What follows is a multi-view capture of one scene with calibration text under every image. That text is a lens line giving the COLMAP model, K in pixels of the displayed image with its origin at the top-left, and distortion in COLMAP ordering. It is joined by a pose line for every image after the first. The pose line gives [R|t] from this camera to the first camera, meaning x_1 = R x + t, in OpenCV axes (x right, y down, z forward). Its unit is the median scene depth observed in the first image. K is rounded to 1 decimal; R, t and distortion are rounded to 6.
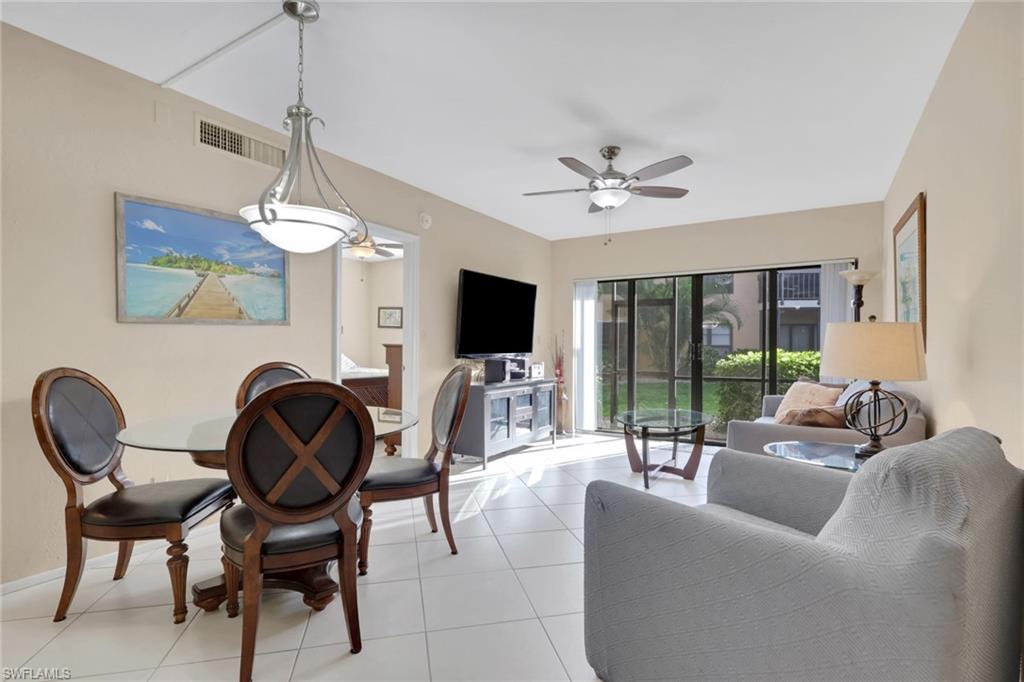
lens RADIAL K [[492.8, 0, 513.1], [0, 492.8, 345.1], [0, 0, 1]] dist [-0.001243, 0.001006]
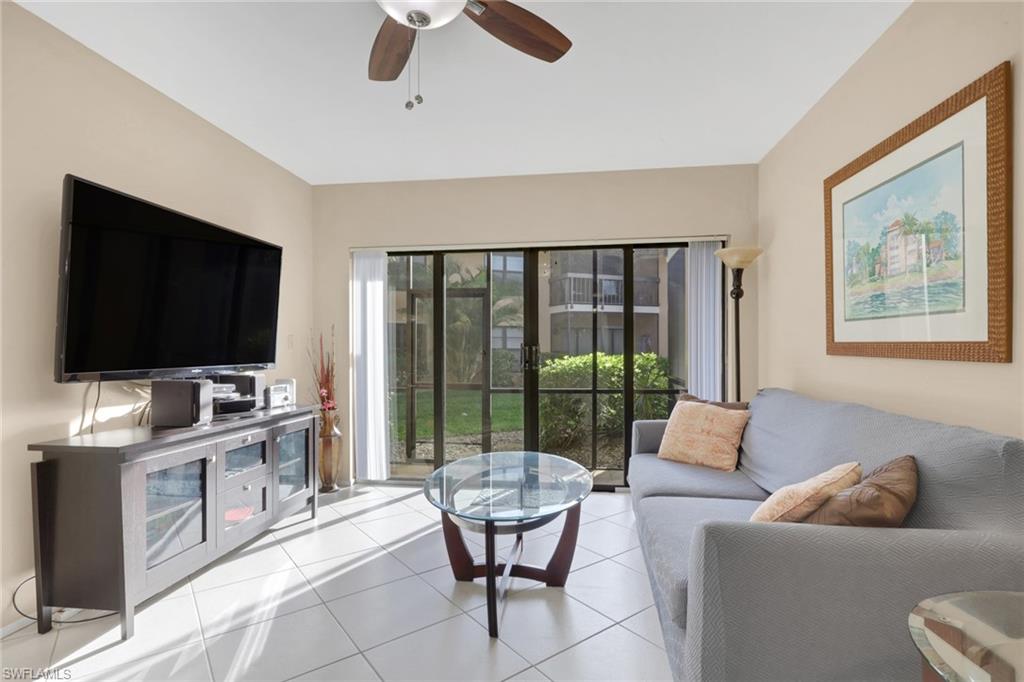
lens RADIAL K [[492.8, 0, 515.2], [0, 492.8, 350.3], [0, 0, 1]] dist [-0.001243, 0.001006]
pose [[0.911459, -0.006626, 0.411337, 0.060669], [0.005593, 0.999977, 0.003717, -0.000470], [-0.411352, -0.001087, 0.911476, 0.364694]]
